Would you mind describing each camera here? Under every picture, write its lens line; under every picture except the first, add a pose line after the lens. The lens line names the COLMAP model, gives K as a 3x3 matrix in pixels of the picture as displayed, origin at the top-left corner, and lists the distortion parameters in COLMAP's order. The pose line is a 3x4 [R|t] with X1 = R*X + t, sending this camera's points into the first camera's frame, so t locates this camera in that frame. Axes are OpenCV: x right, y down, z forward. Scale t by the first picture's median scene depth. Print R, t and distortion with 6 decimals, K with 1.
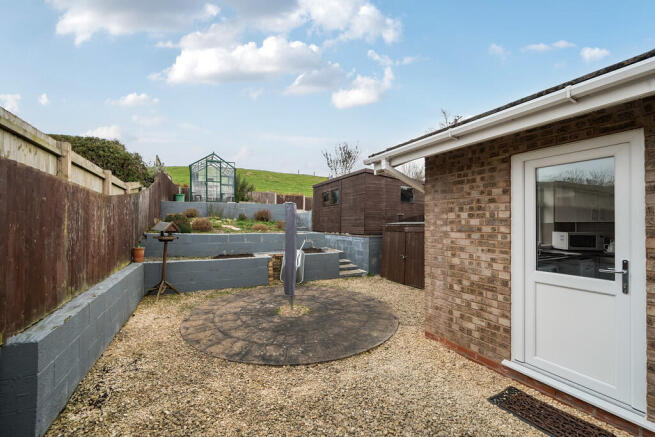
lens RADIAL K [[256.5, 0, 327.5], [0, 256.5, 218.5], [0, 0, 1]] dist [-0.000498, -0.000141]
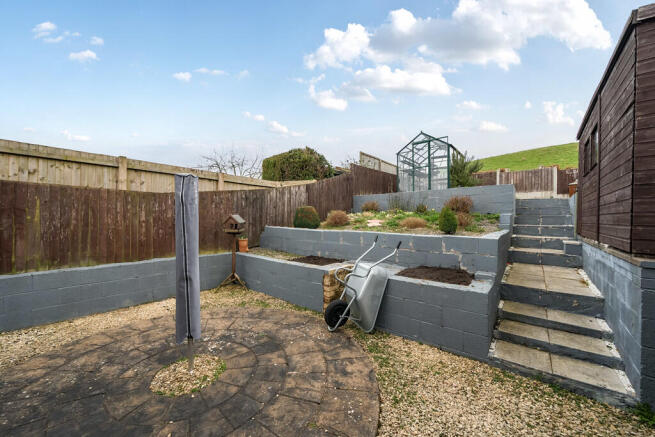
lens RADIAL K [[256.5, 0, 327.5], [0, 256.5, 218.5], [0, 0, 1]] dist [-0.000498, -0.000141]
pose [[0.391115, -0.006612, -0.920318, 0.457345], [0.011792, 0.999928, -0.002173, 0.039844], [0.920266, -0.010002, 0.391165, 1.027477]]
